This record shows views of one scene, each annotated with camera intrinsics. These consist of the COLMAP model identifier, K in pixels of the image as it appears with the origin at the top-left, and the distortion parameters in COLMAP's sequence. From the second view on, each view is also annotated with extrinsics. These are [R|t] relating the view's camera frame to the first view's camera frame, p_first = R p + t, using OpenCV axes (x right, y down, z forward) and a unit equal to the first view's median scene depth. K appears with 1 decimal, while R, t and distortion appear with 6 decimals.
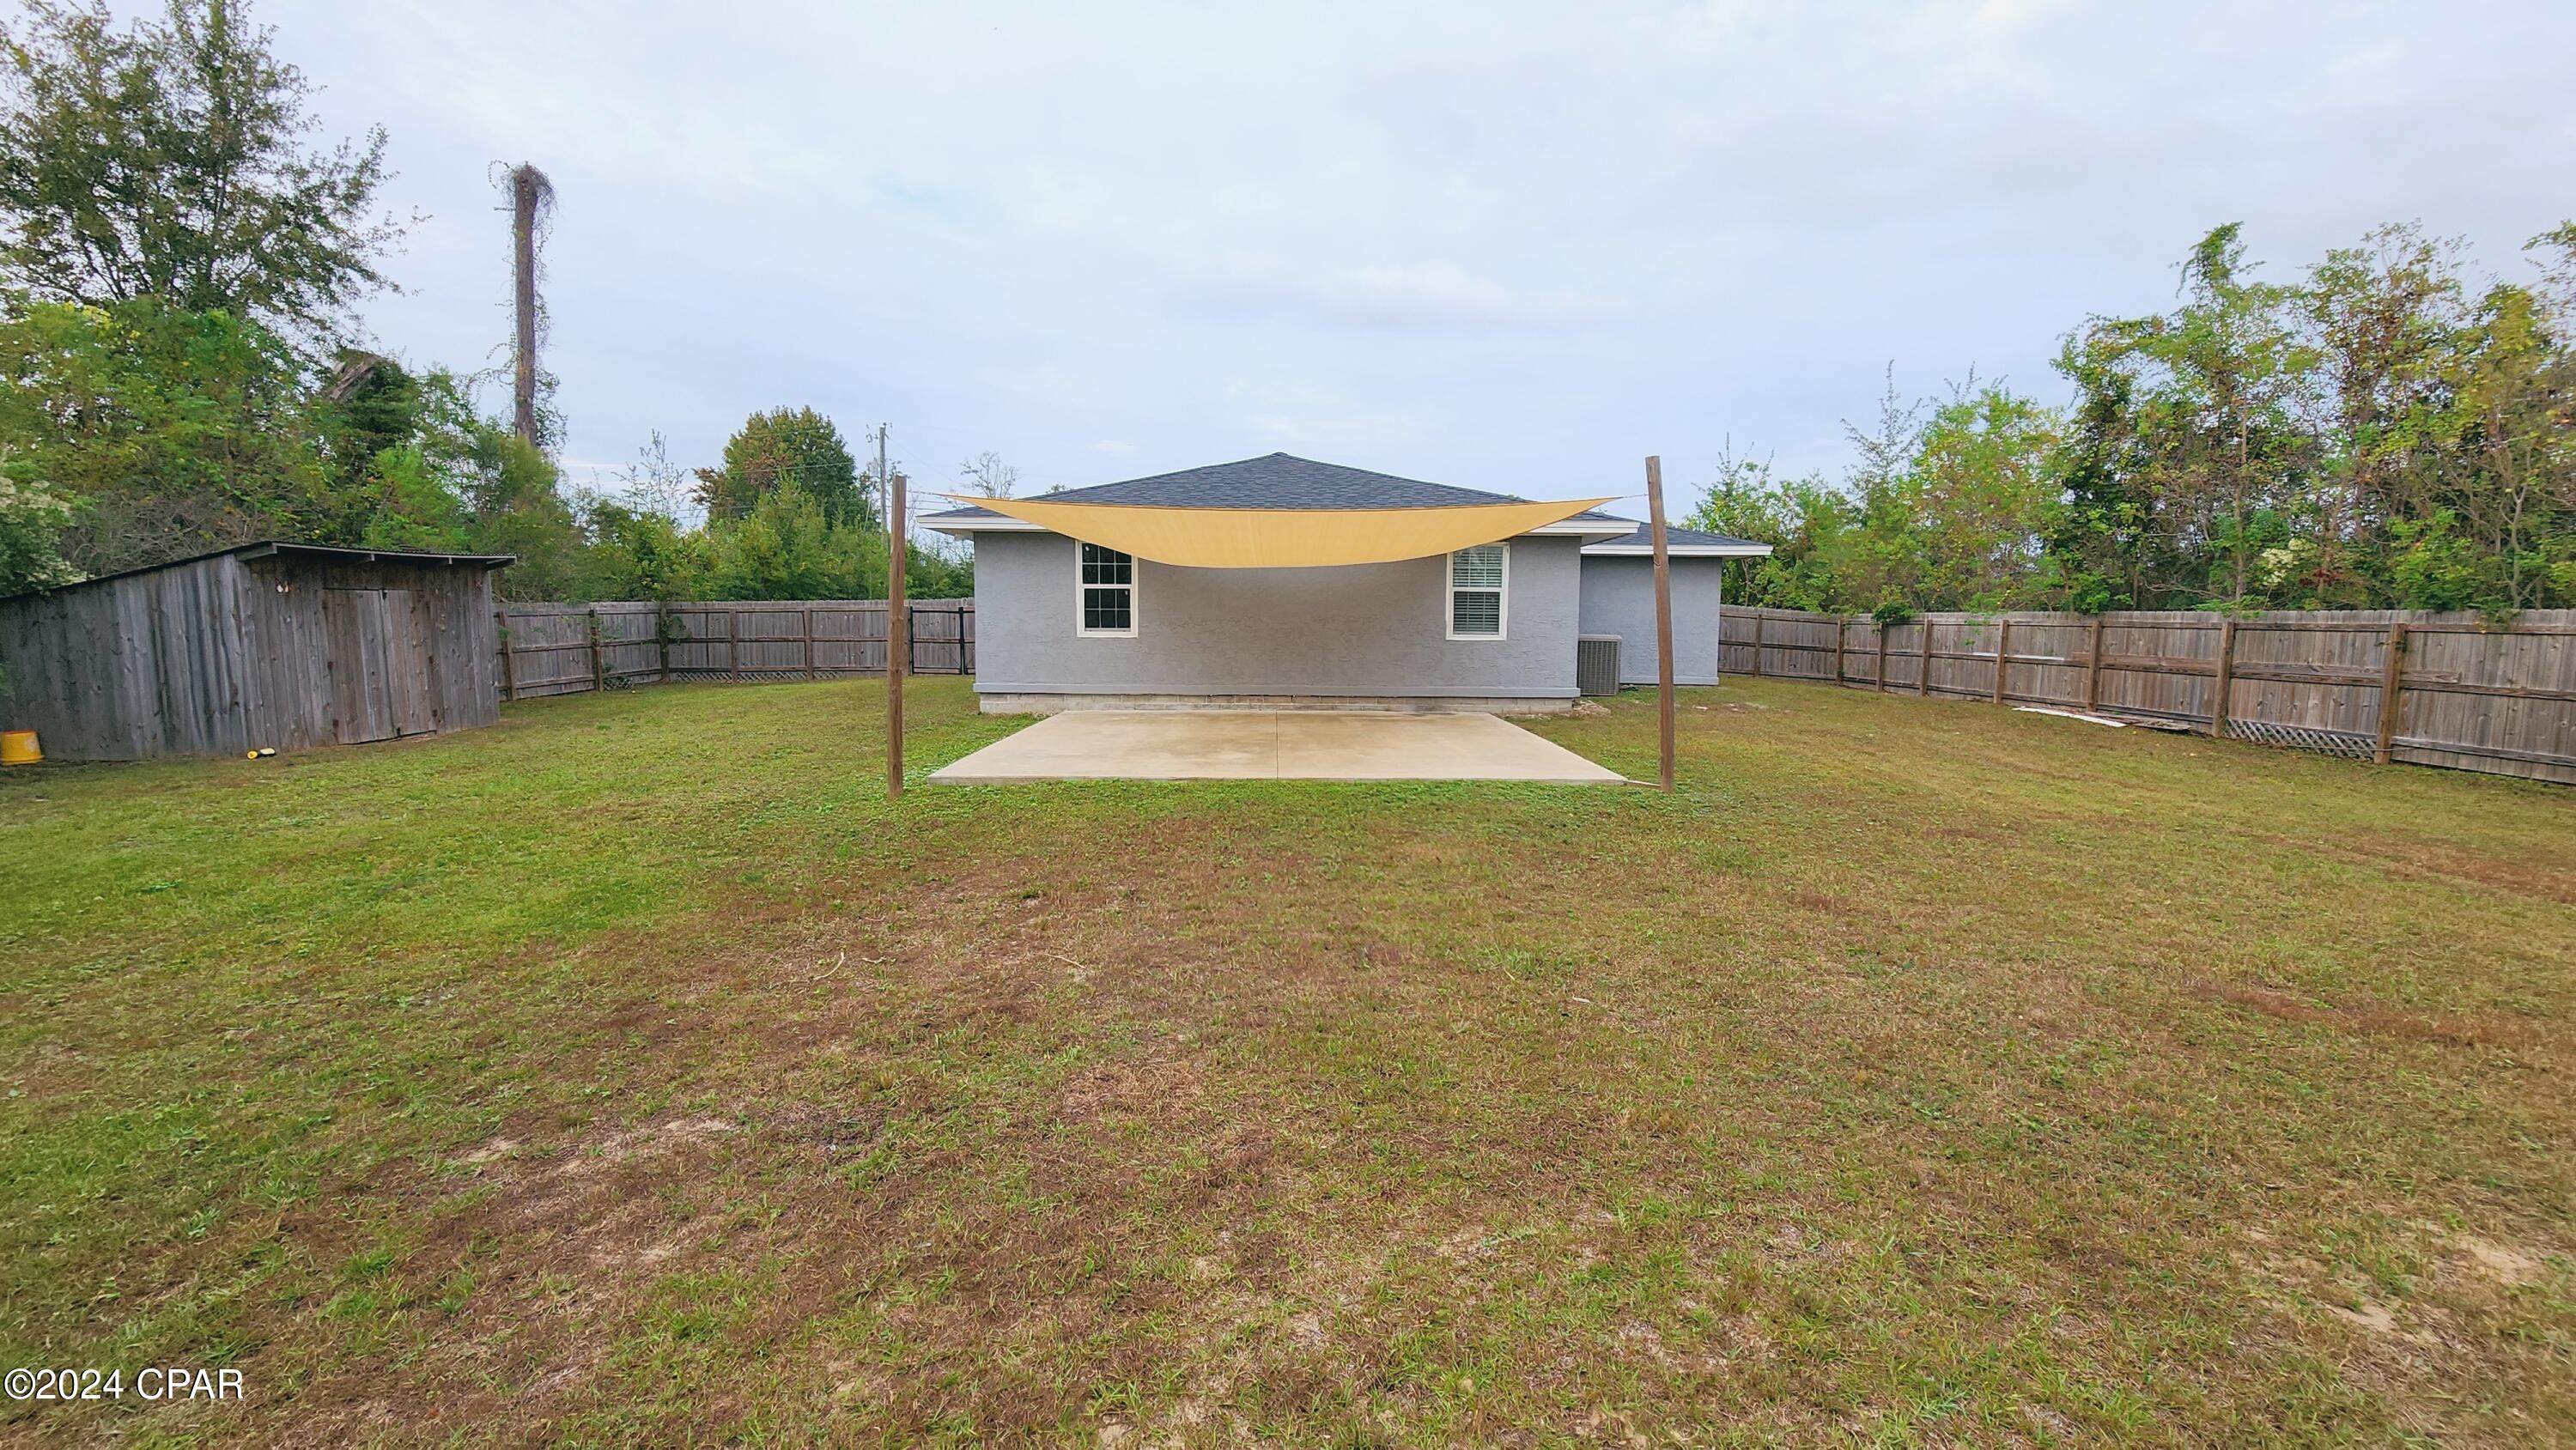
lens RADIAL K [[1047.6, 0, 1284.4], [0, 1047.6, 730.7], [0, 0, 1]] dist [0.000080, -0.000065]
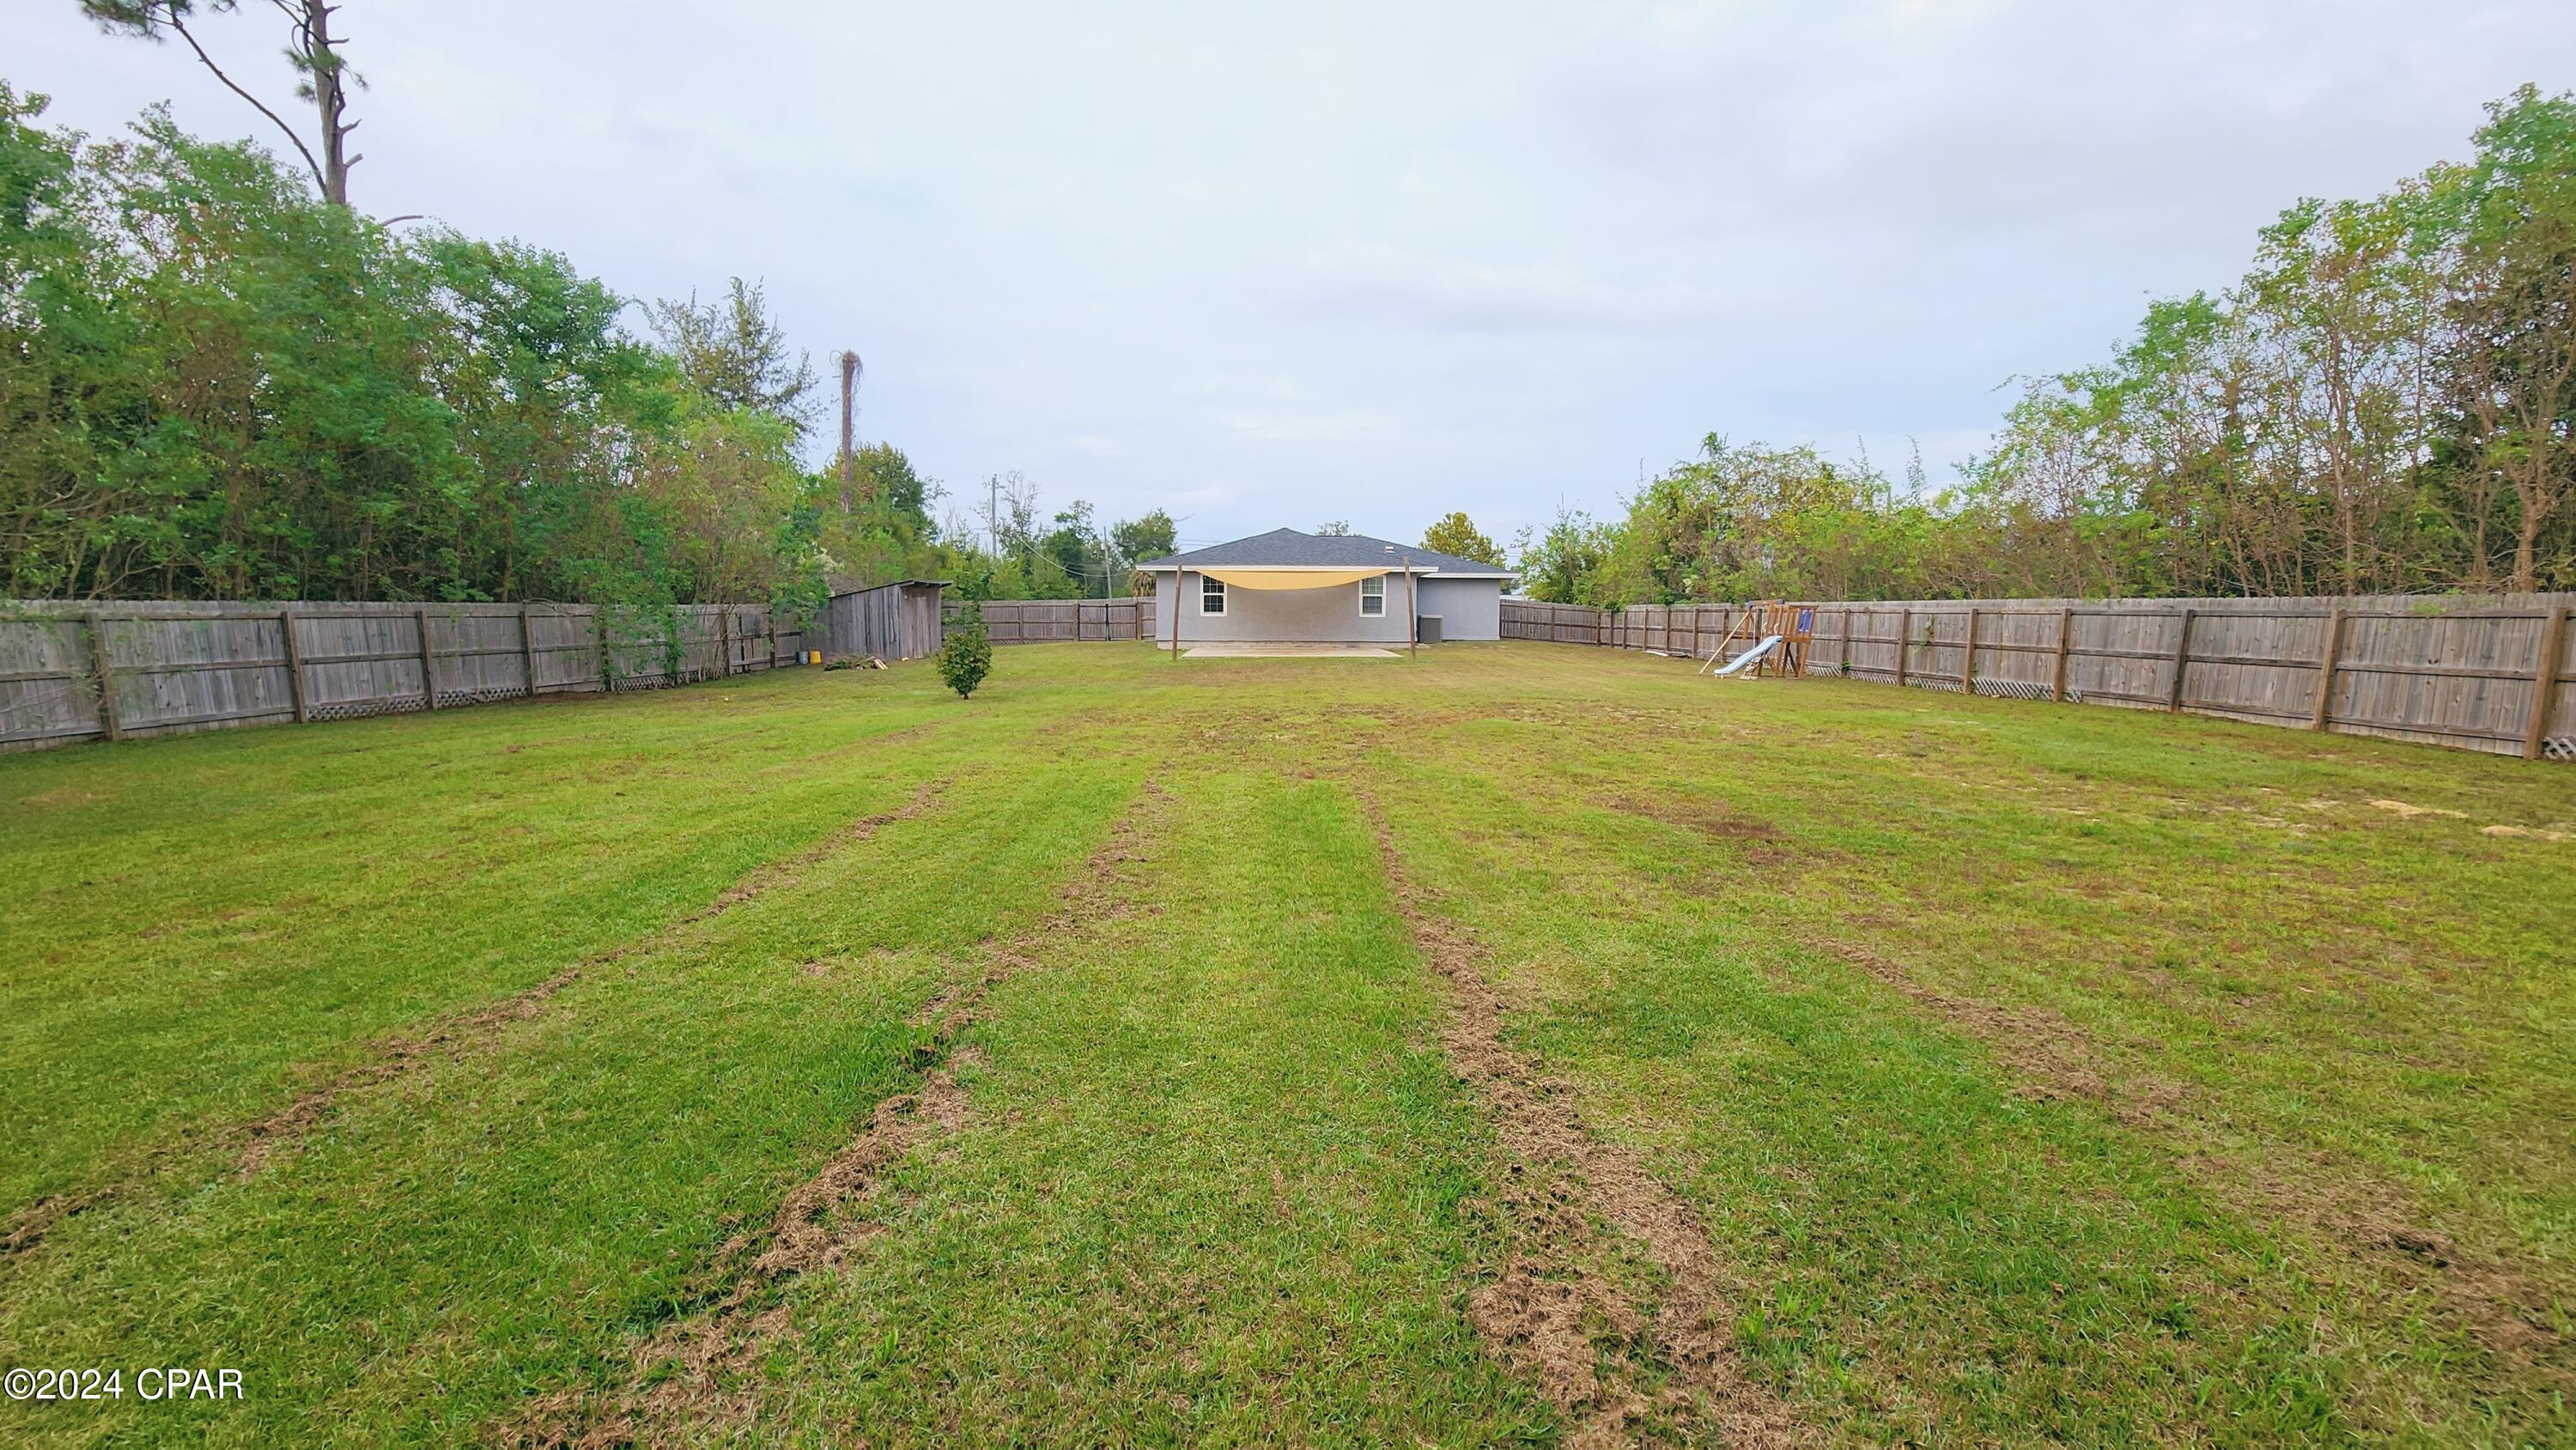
lens RADIAL K [[1059.6, 0, 1284.9], [0, 1059.6, 728.6], [0, 0, 1]] dist [0.001904, -0.000394]
pose [[0.999838, -0.004378, 0.017475, -0.039273], [0.004407, 0.999989, -0.001609, 0.120194], [-0.017468, 0.001686, 0.999846, -0.986601]]
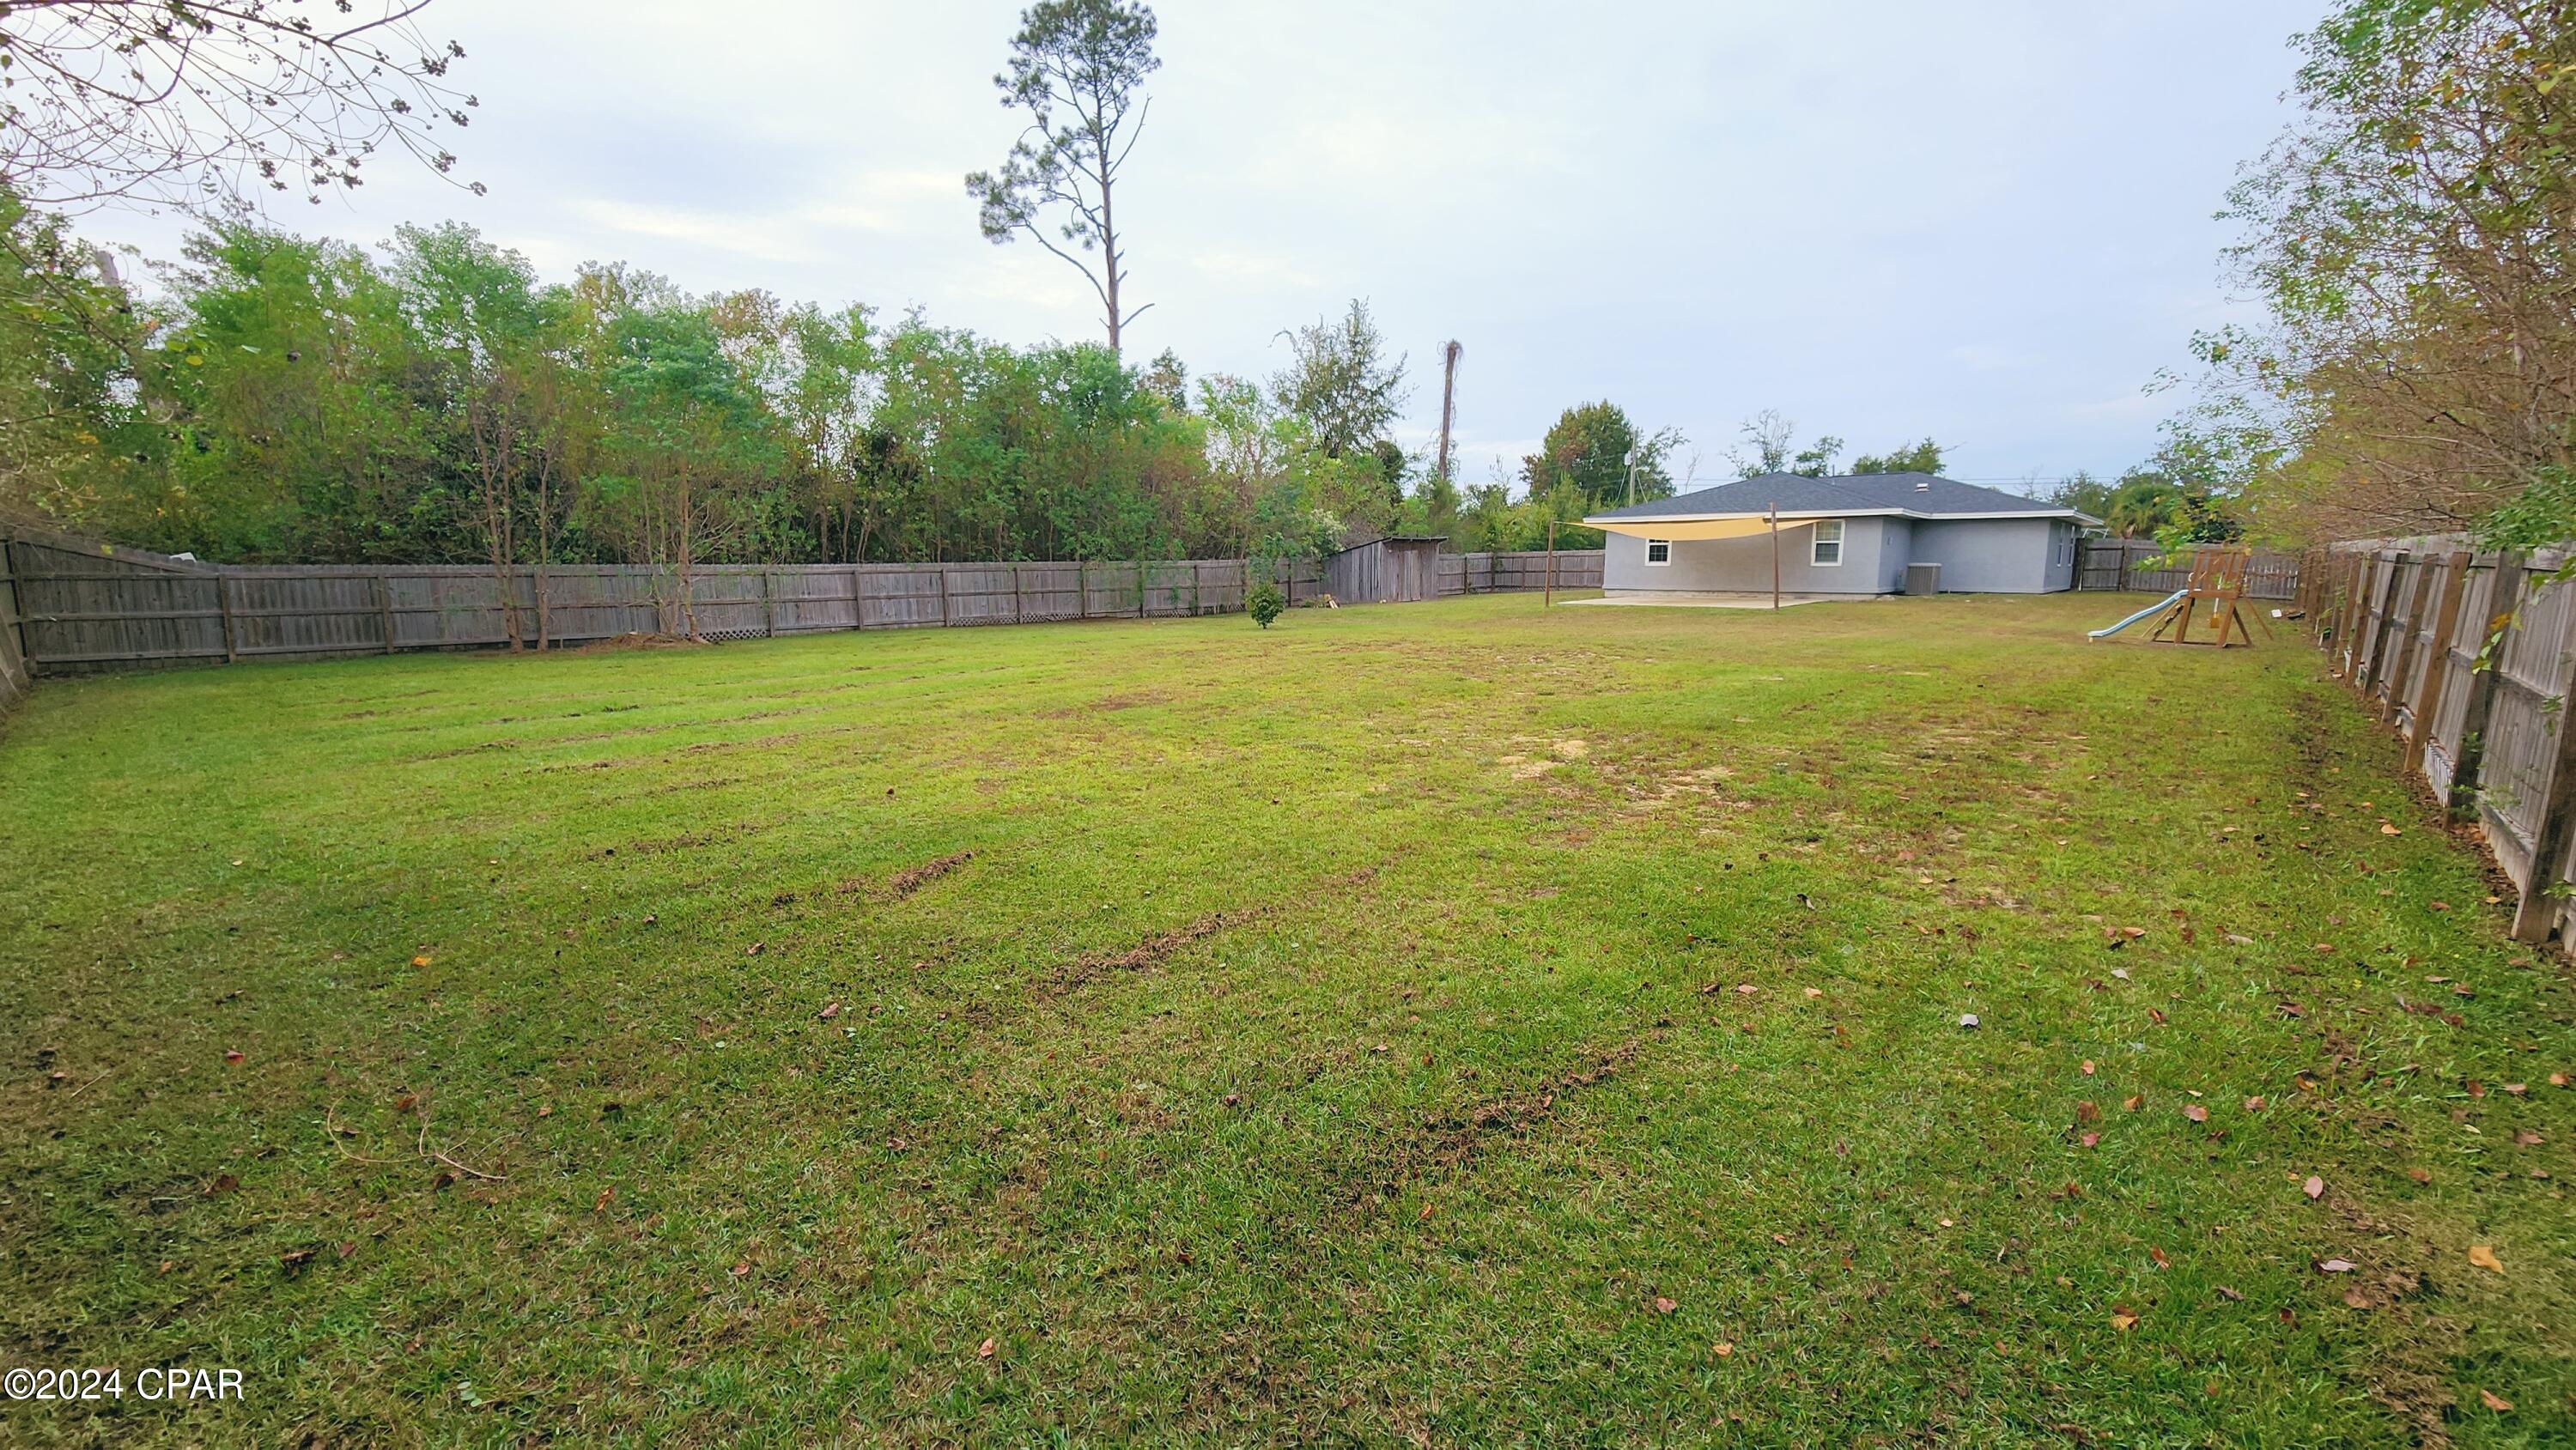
lens RADIAL K [[1047.6, 0, 1284.4], [0, 1047.6, 730.7], [0, 0, 1]] dist [0.000080, -0.000065]
pose [[0.745367, 0.097215, -0.659528, 0.585948], [-0.063632, 0.995168, 0.074775, 0.116261], [0.663611, -0.013768, 0.747951, -0.977404]]
